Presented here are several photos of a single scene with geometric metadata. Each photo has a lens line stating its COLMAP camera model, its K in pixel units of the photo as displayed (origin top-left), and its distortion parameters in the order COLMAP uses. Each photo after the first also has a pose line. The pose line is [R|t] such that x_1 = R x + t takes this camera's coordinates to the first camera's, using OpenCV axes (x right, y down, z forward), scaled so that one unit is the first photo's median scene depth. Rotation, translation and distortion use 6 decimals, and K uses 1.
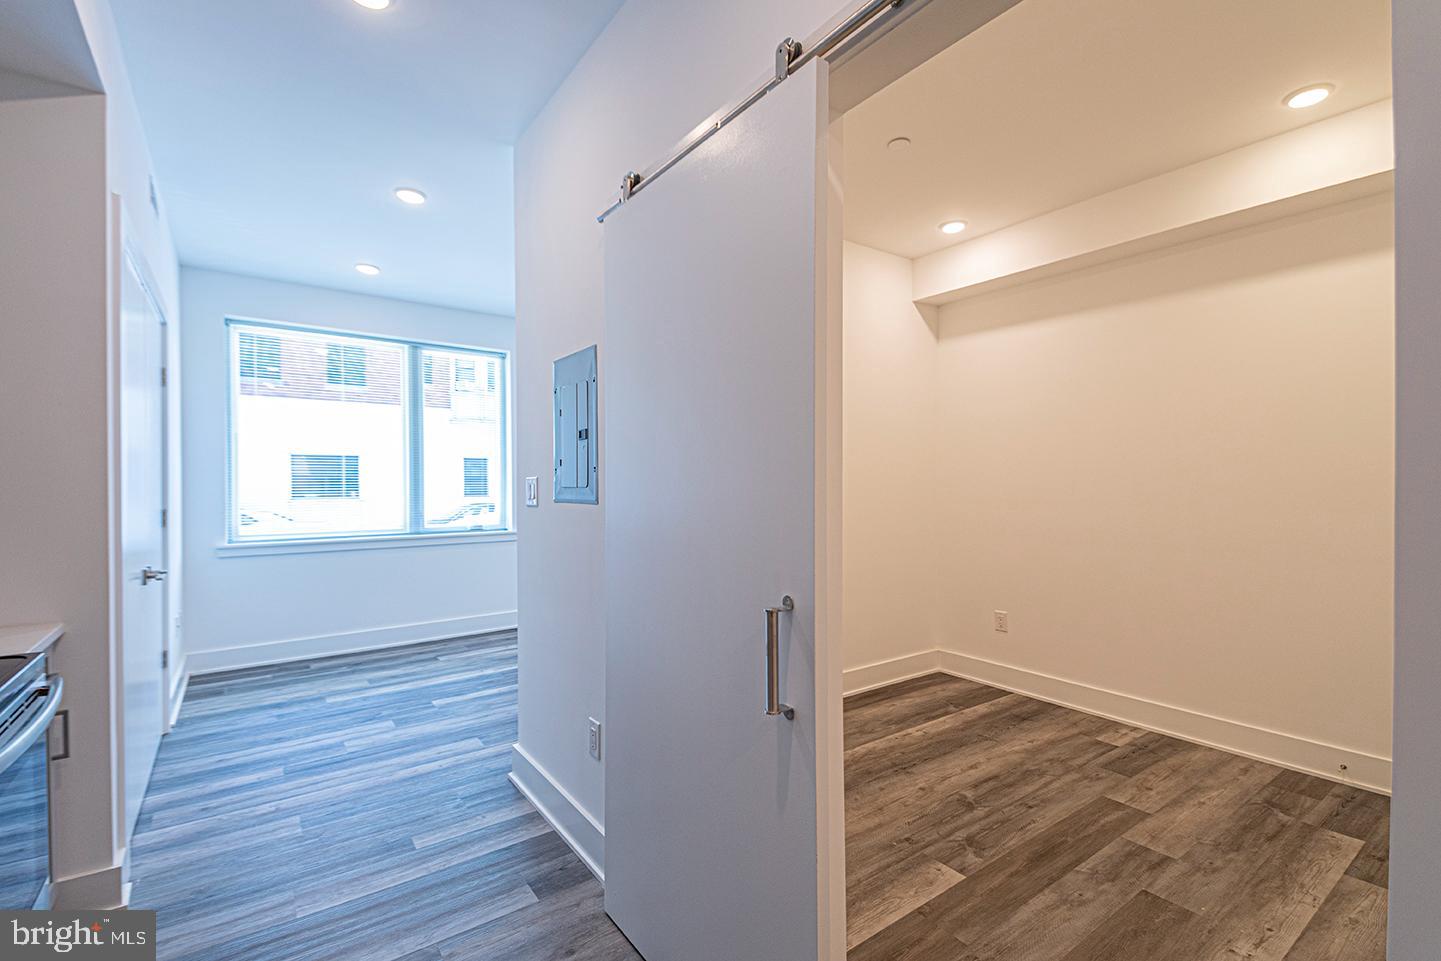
lens RADIAL K [[627.5, 0, 727.9], [0, 627.5, 481.8], [0, 0, 1]] dist [0.077108, -0.044669]
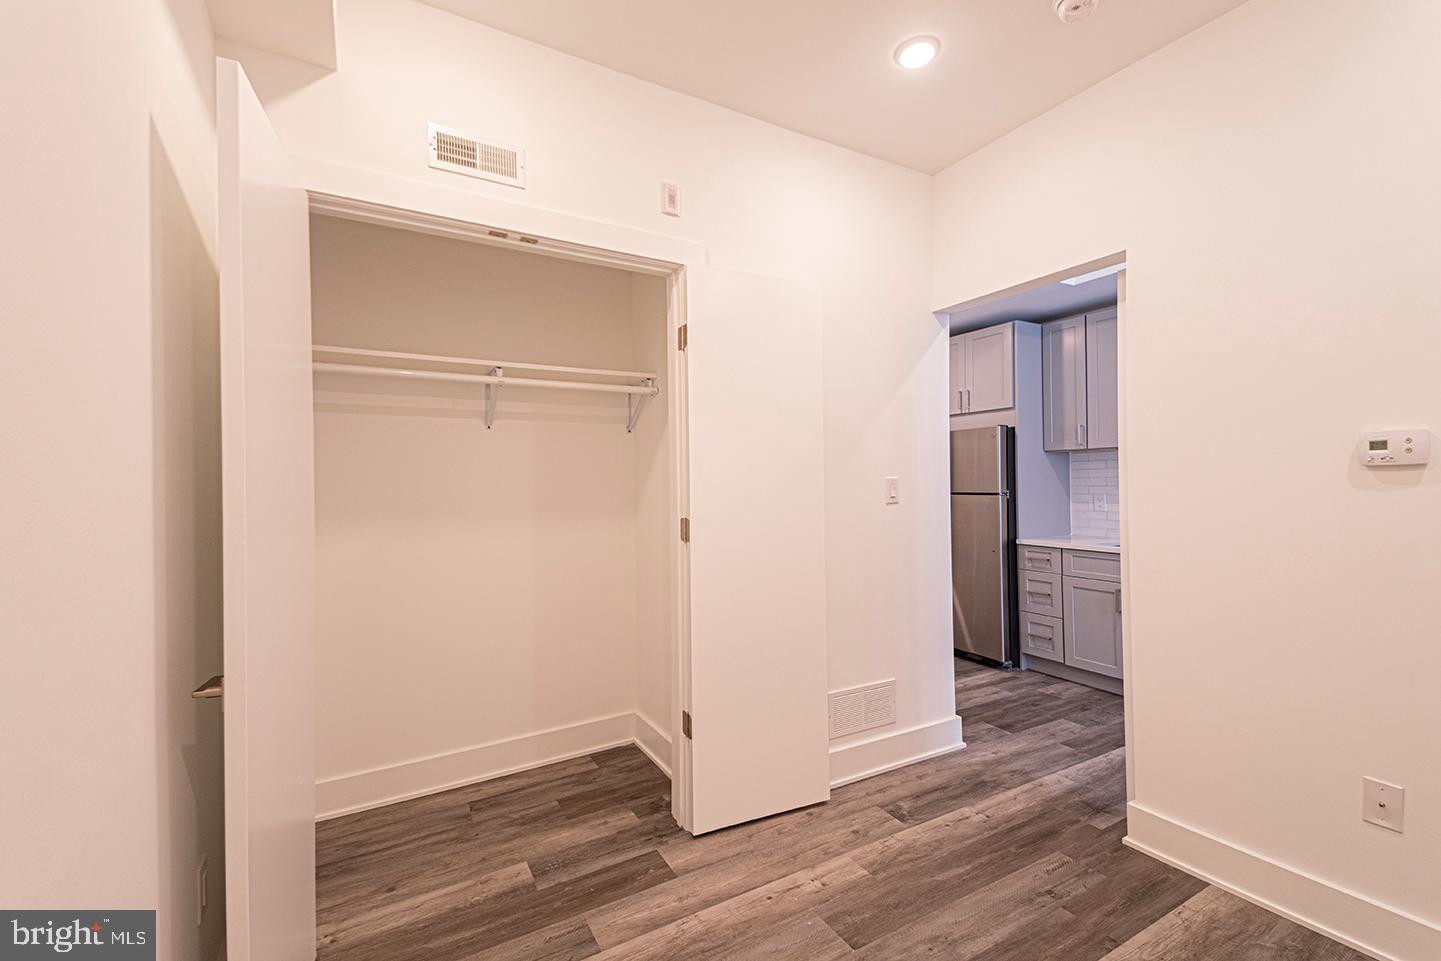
lens RADIAL K [[614.7, 0, 720.5], [0, 614.7, 480.5], [0, 0, 1]] dist [0.074195, -0.035830]
pose [[-0.993496, 0.016377, 0.112682, 1.323399], [0.015987, 0.999863, -0.004360, -0.011569], [-0.112738, -0.002530, -0.993622, 3.488083]]
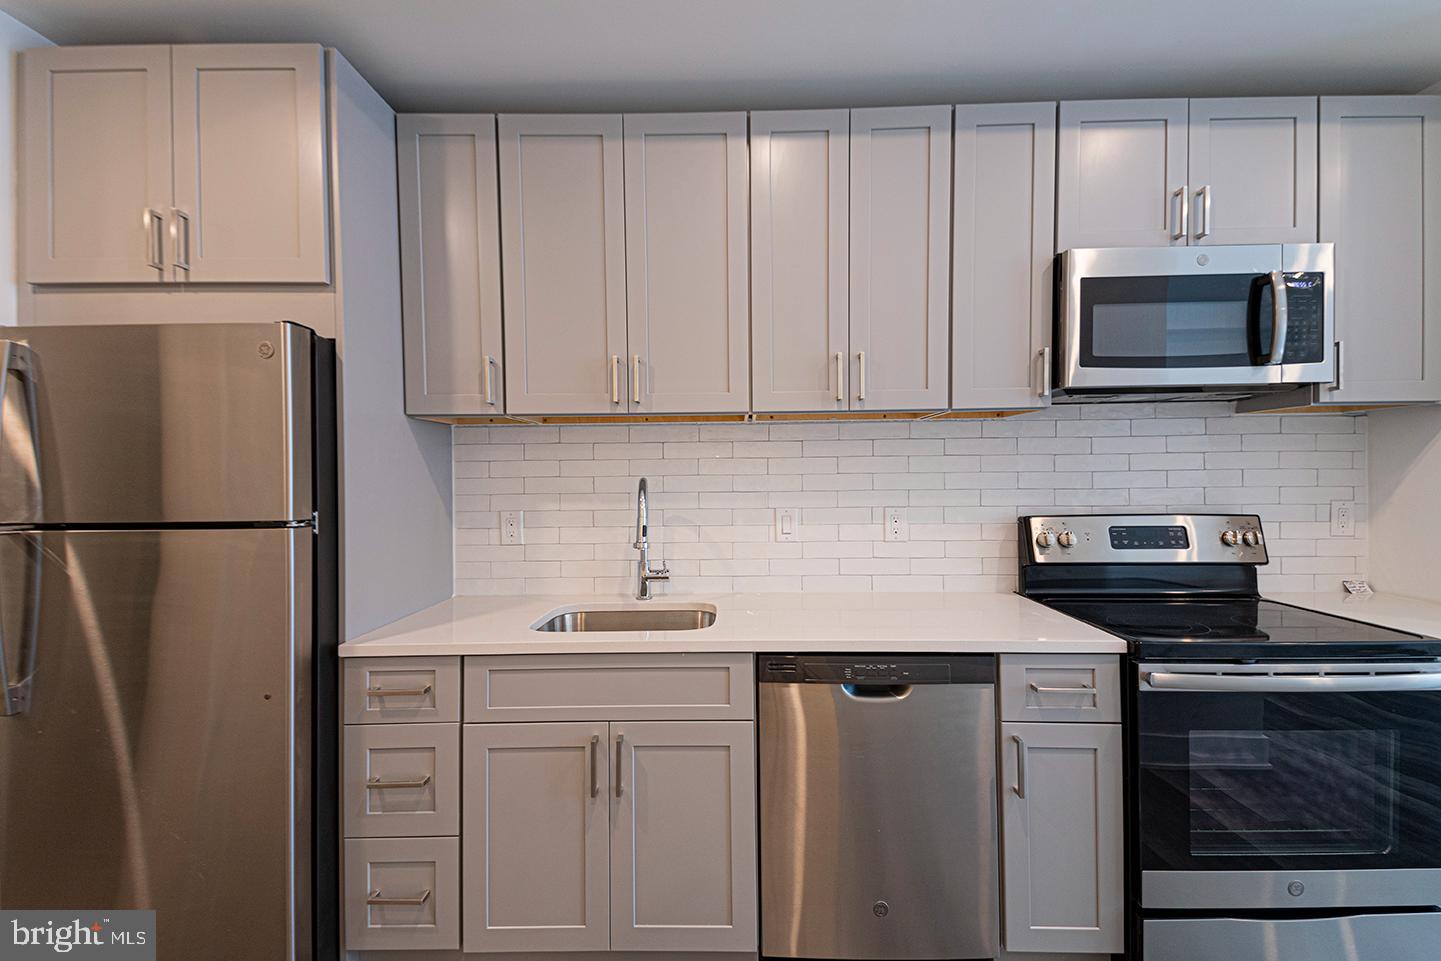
lens RADIAL K [[627.5, 0, 727.9], [0, 627.5, 481.8], [0, 0, 1]] dist [0.077108, -0.044669]
pose [[-0.609391, 0.014805, -0.792732, 0.557247], [0.011819, 0.999884, 0.009588, -0.008364], [0.792782, -0.003527, -0.609495, 1.029013]]
